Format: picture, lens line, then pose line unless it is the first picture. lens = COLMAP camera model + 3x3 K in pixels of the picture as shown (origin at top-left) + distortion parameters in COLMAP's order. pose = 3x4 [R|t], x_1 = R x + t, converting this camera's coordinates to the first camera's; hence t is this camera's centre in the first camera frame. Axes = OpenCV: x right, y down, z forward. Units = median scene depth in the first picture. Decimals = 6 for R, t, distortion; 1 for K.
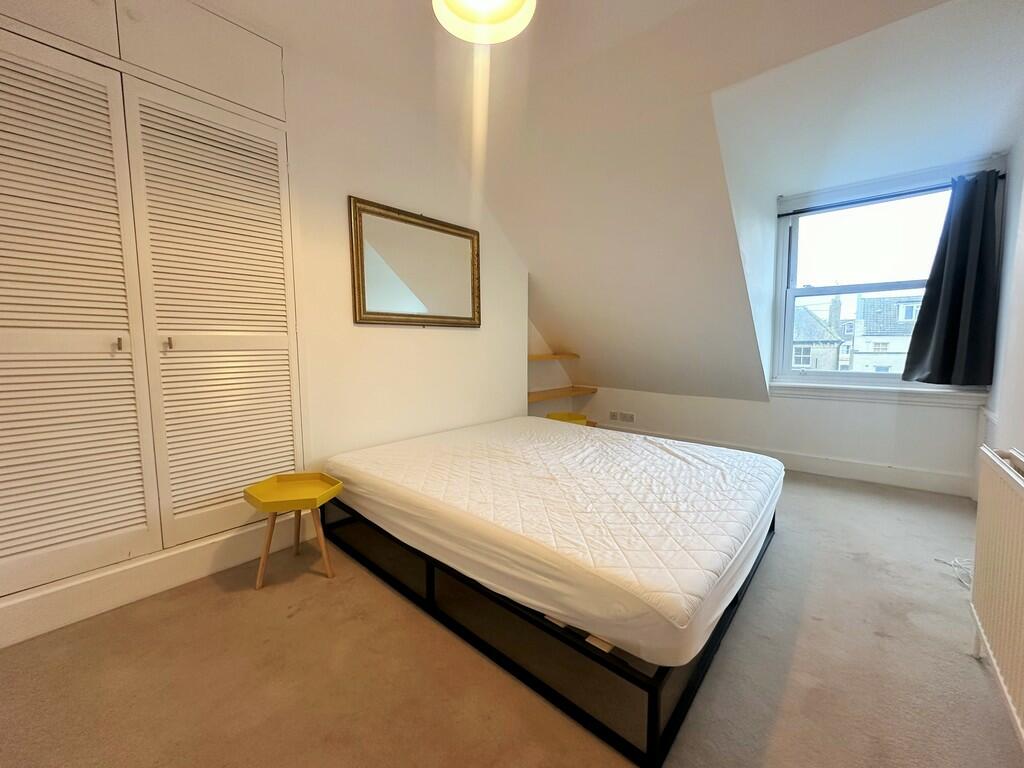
lens RADIAL K [[407.9, 0, 512.5], [0, 407.9, 385.4], [0, 0, 1]] dist [-0.003034, 0.001092]
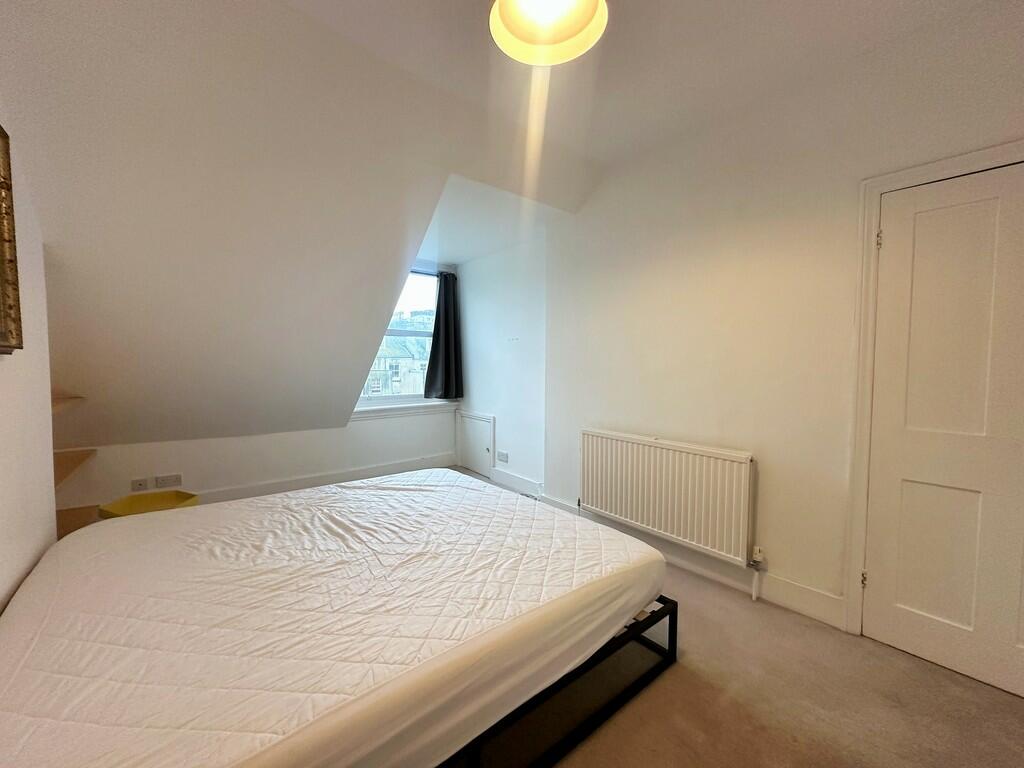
lens RADIAL K [[407.9, 0, 512.6], [0, 407.9, 382.1], [0, 0, 1]] dist [-0.003034, 0.001092]
pose [[0.163037, -0.040050, 0.985807, -0.543705], [0.092280, 0.995415, 0.025178, -0.096183], [-0.982295, 0.086866, 0.165985, 0.537651]]
